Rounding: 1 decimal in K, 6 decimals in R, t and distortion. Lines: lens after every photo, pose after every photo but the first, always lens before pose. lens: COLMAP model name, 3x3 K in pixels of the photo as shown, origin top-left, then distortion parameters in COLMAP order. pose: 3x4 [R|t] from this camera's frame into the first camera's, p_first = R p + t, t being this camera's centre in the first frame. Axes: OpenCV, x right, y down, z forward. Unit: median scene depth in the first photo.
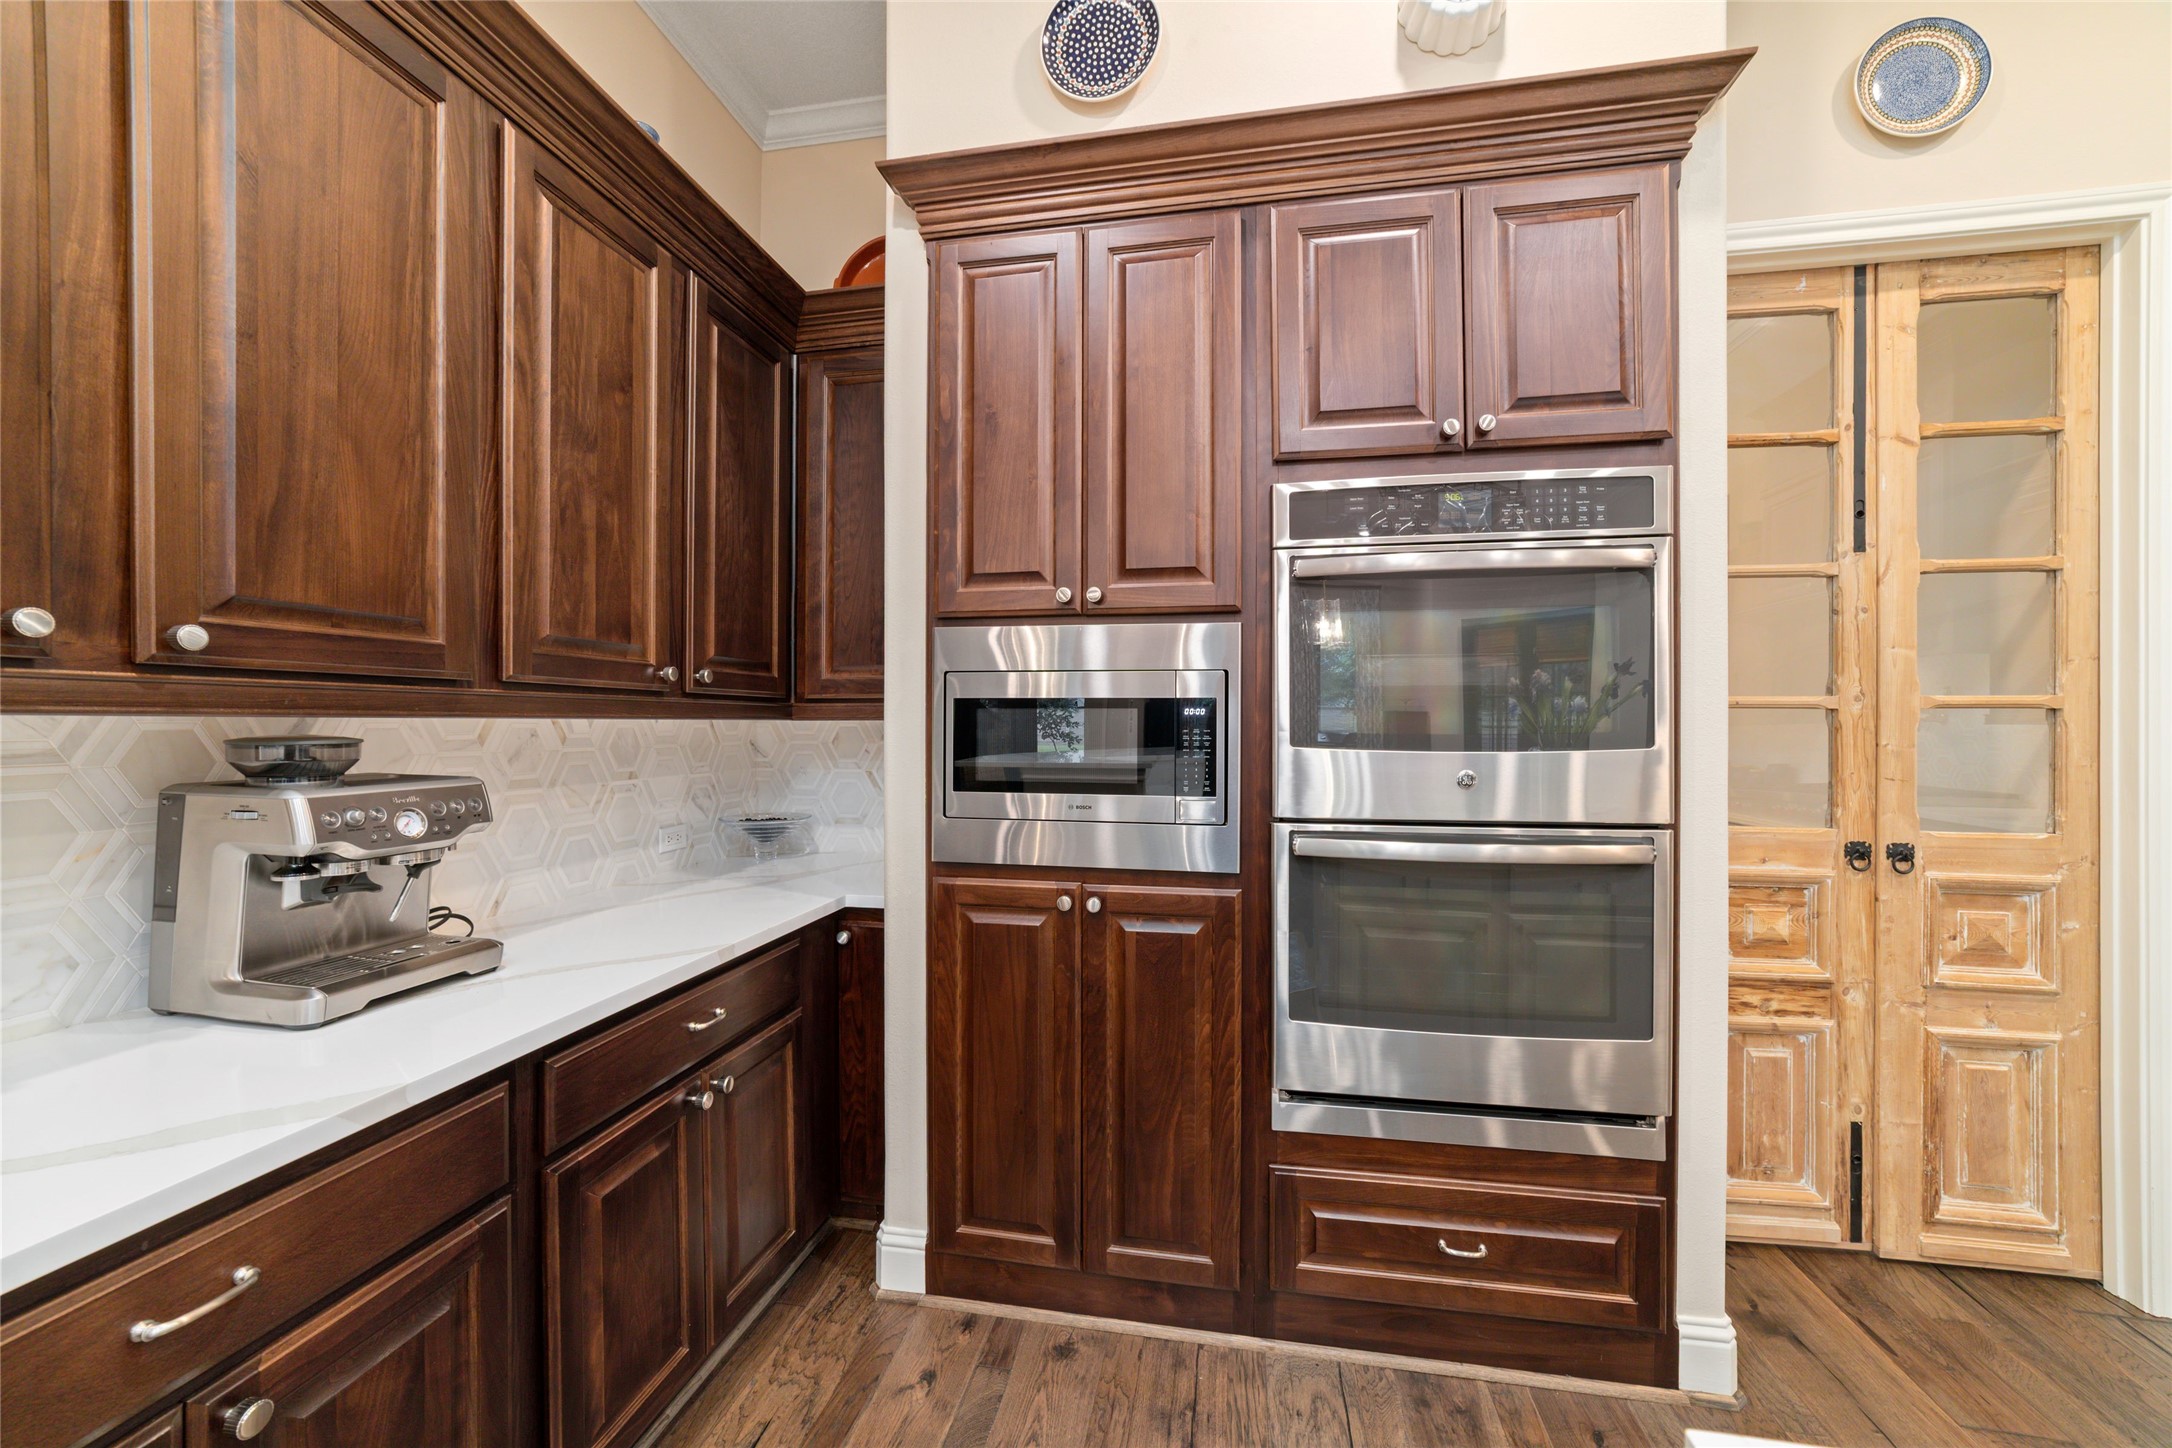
lens RADIAL K [[833.3, 0, 1093.3], [0, 833.3, 723.1], [0, 0, 1]] dist [-0.023830, 0.007992]
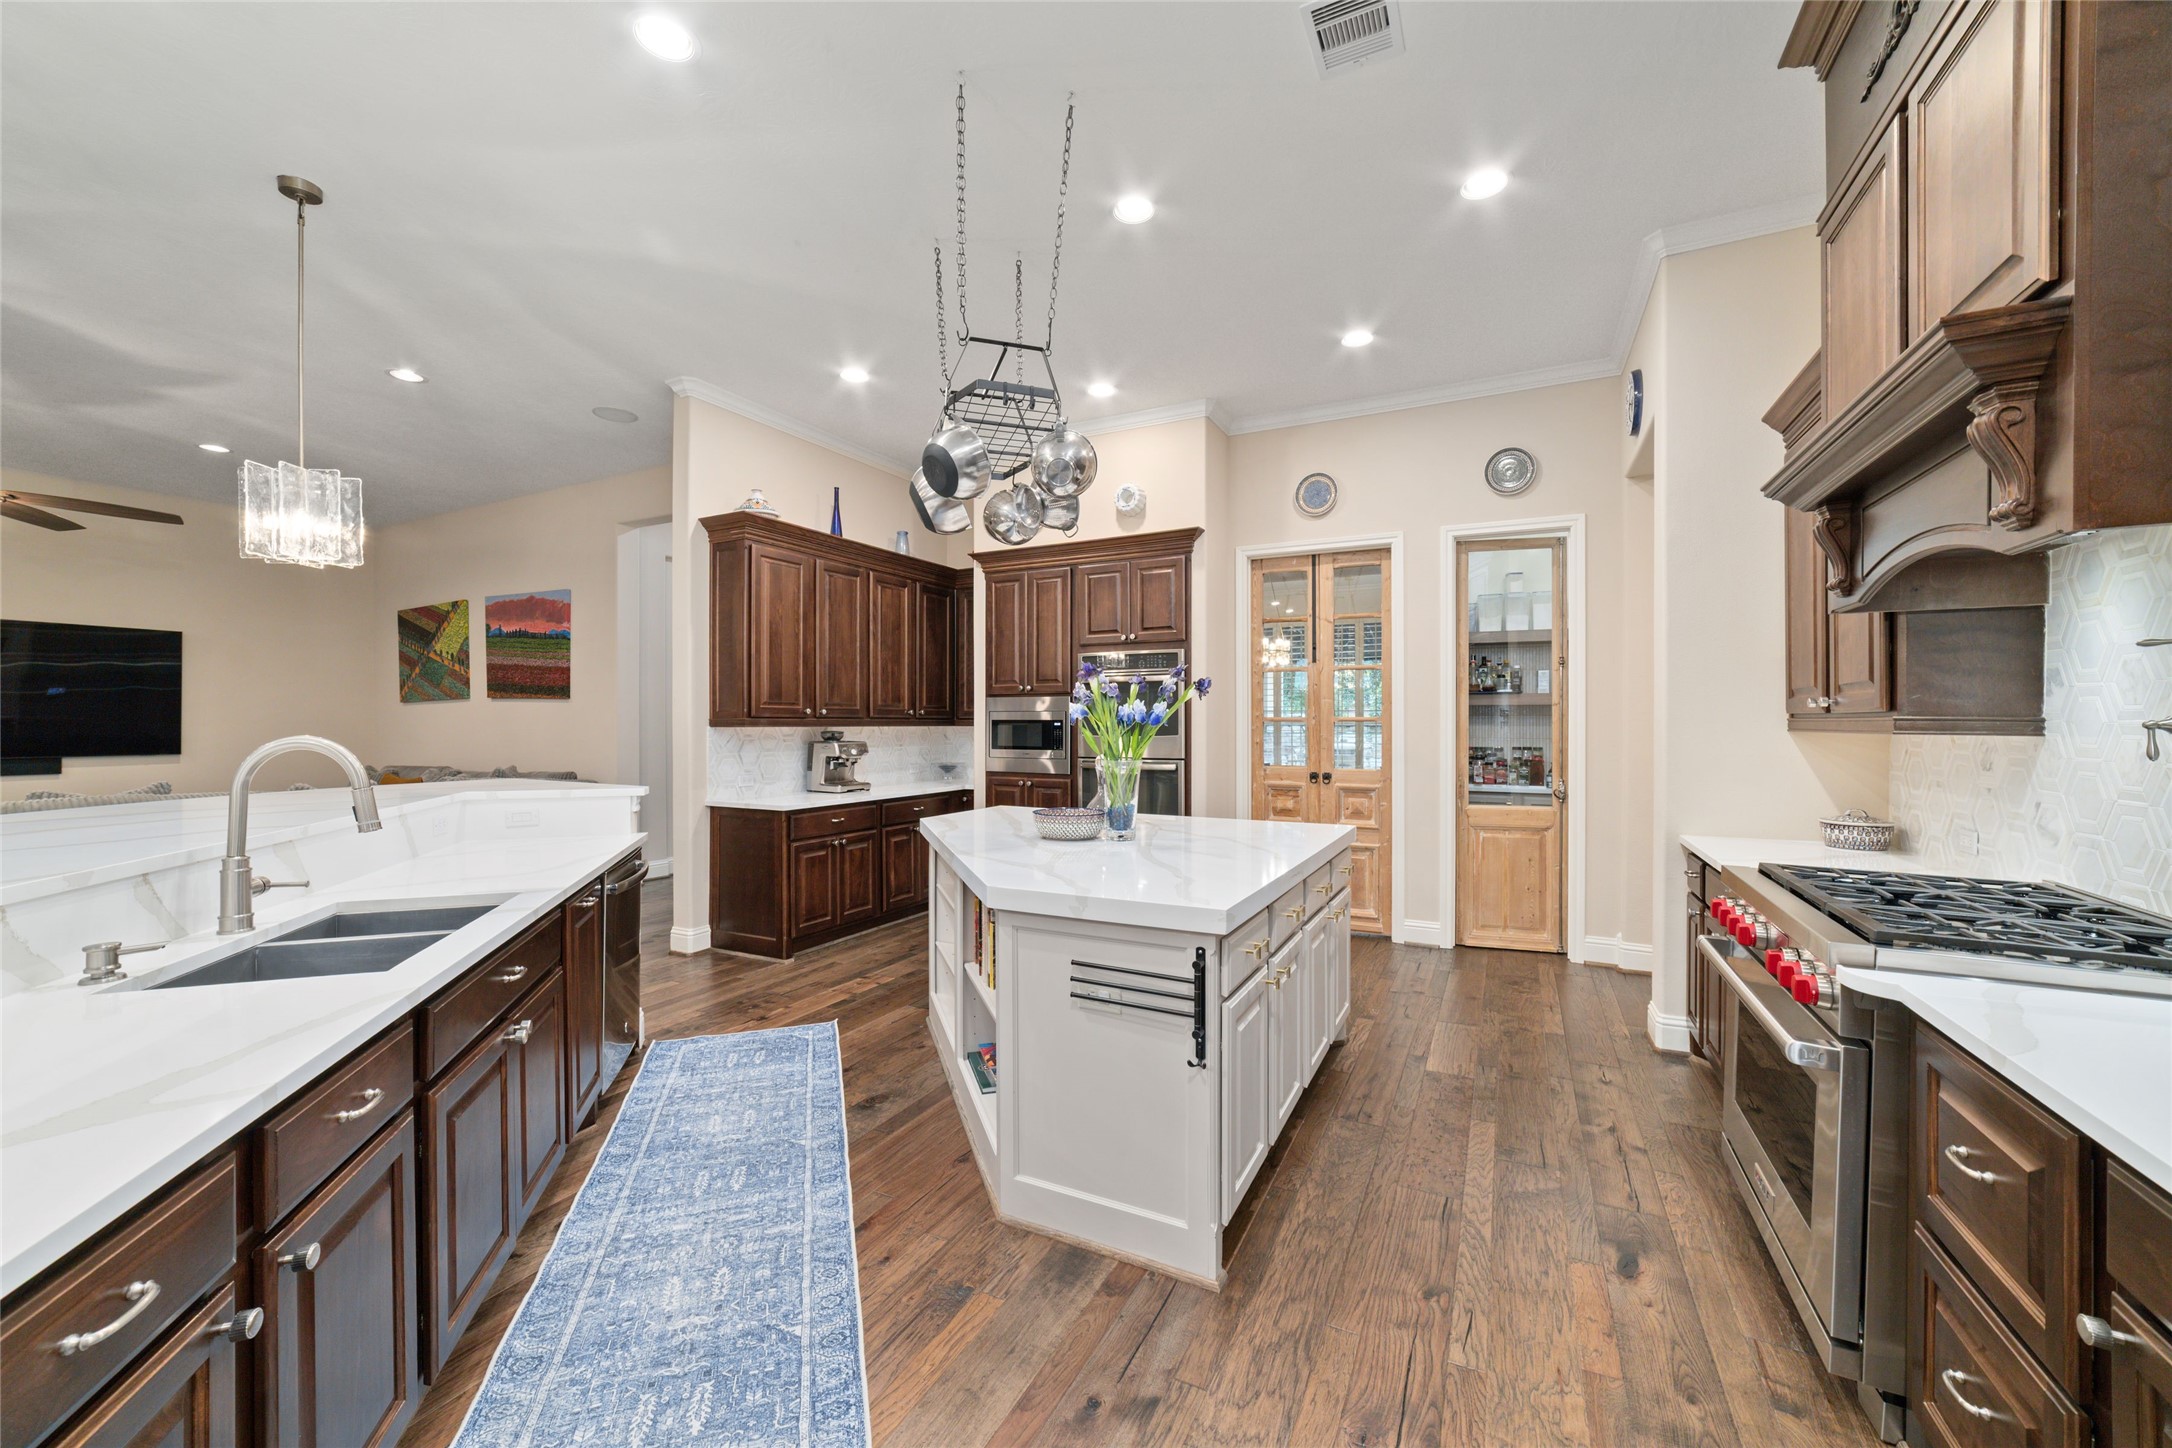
lens RADIAL K [[833.3, 0, 1093.3], [0, 833.3, 723.1], [0, 0, 1]] dist [-0.023830, 0.007992]
pose [[0.959885, -0.001125, -0.280391, 1.110312], [0.001634, 0.999997, 0.001580, -0.021612], [0.280389, -0.001974, 0.959884, -1.970347]]
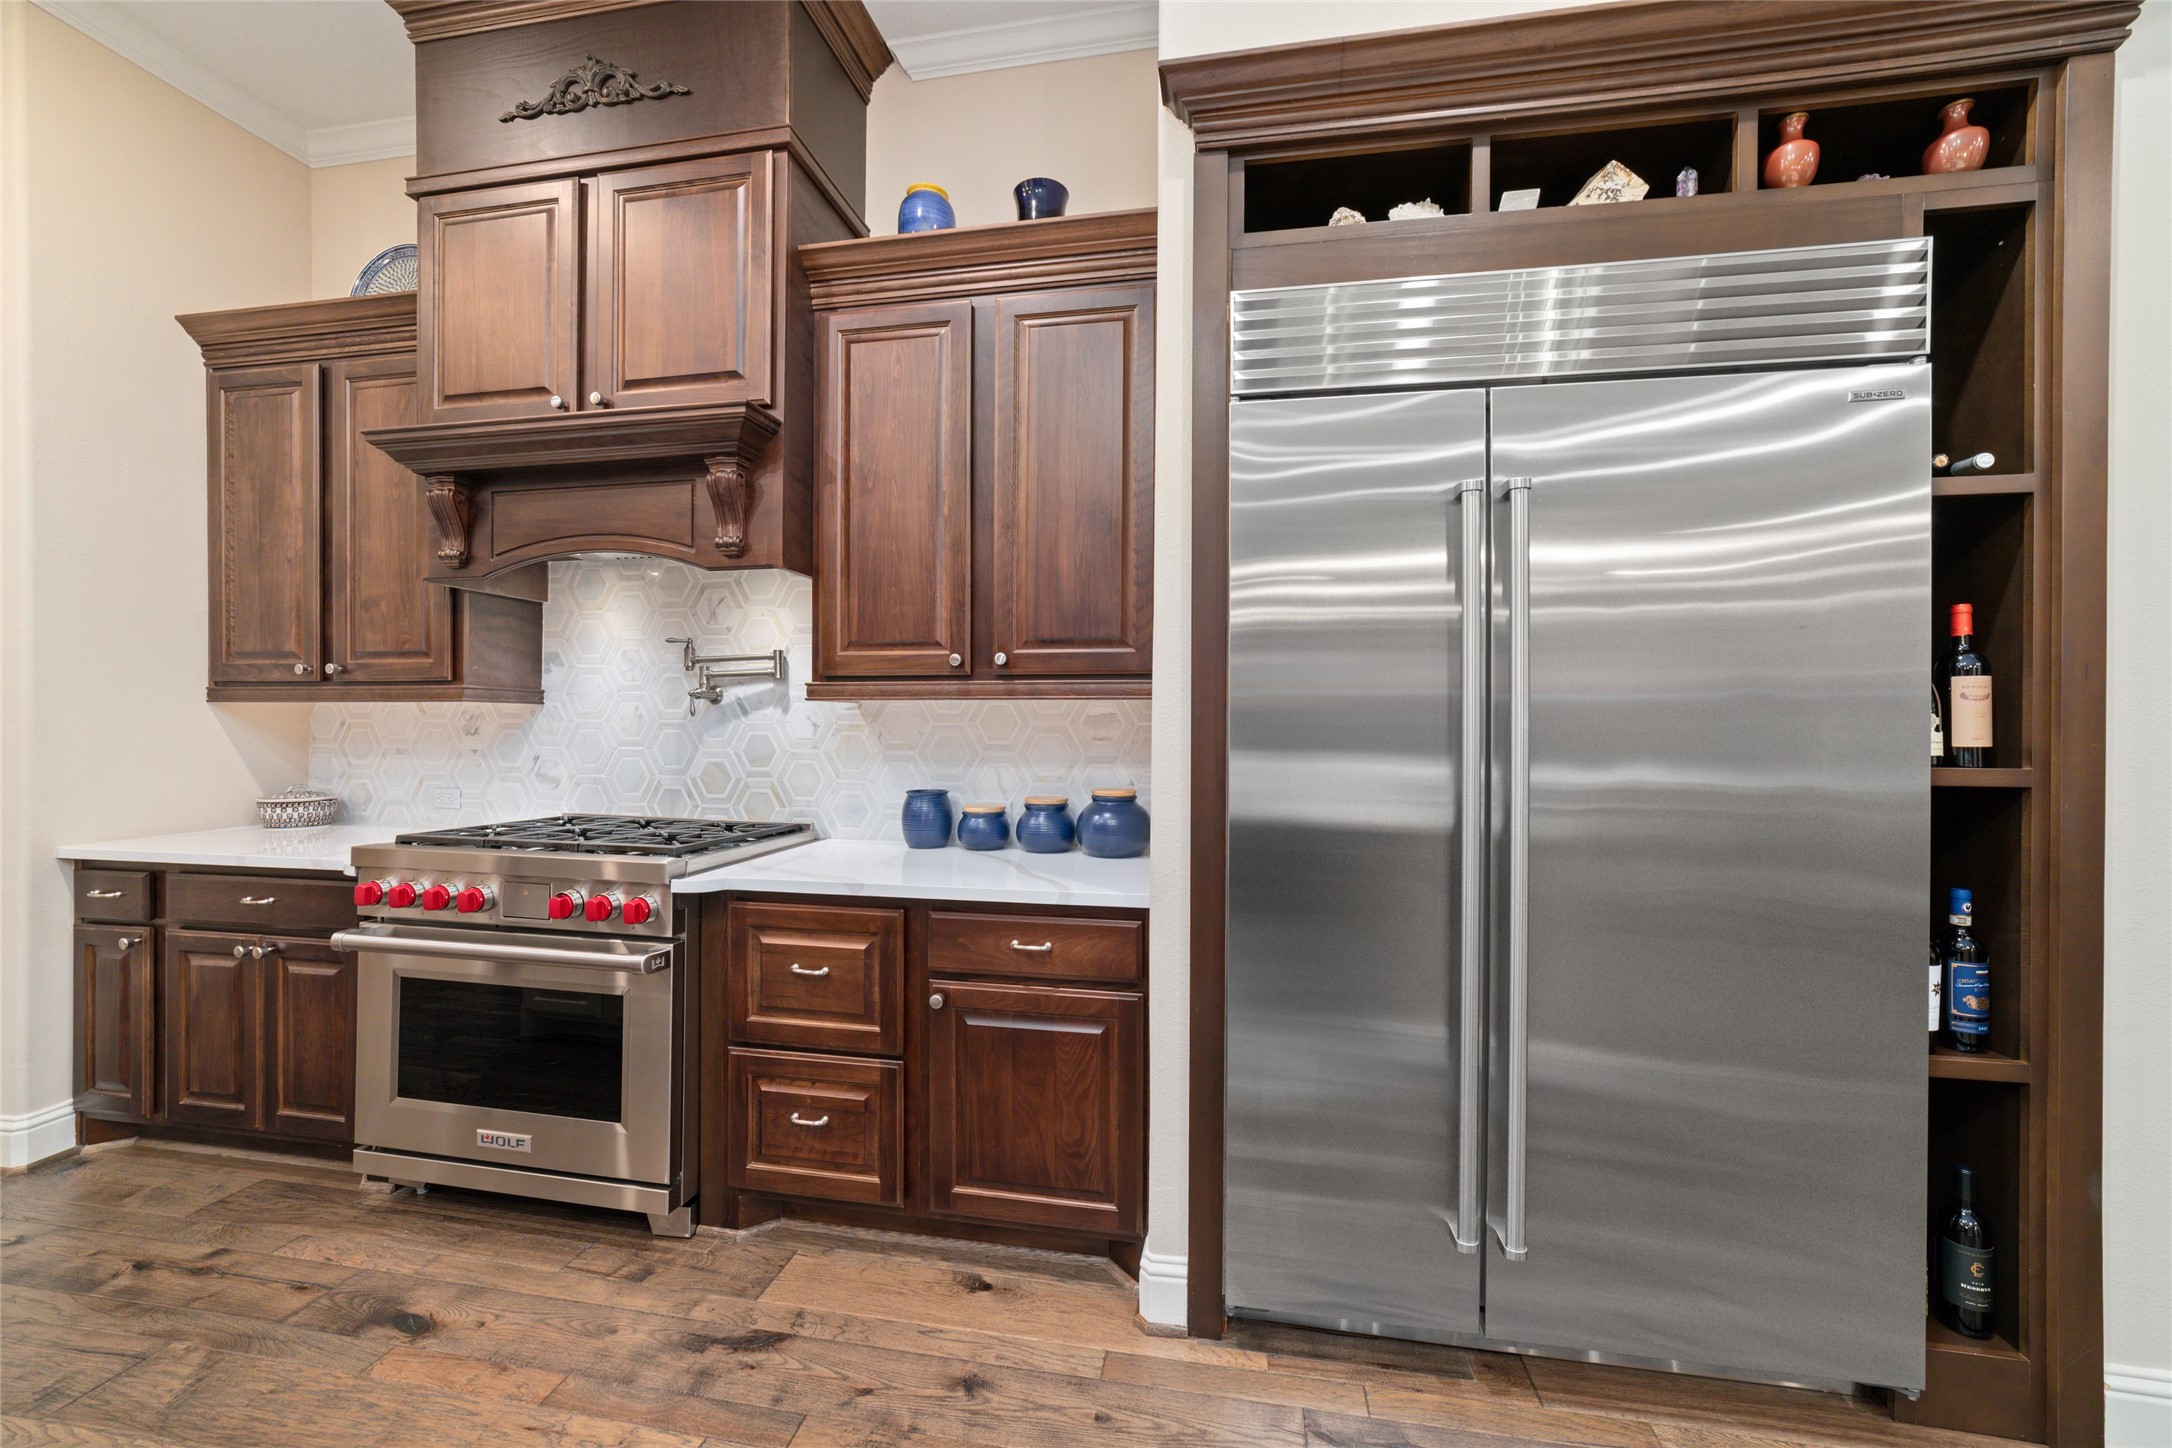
lens RADIAL K [[833.3, 0, 1093.3], [0, 833.3, 723.1], [0, 0, 1]] dist [-0.023830, 0.007992]
pose [[-0.003751, -0.007079, 0.999968, 0.551282], [-0.004190, 0.999966, 0.007063, 0.021646], [-0.999984, -0.004164, -0.003780, -1.463654]]
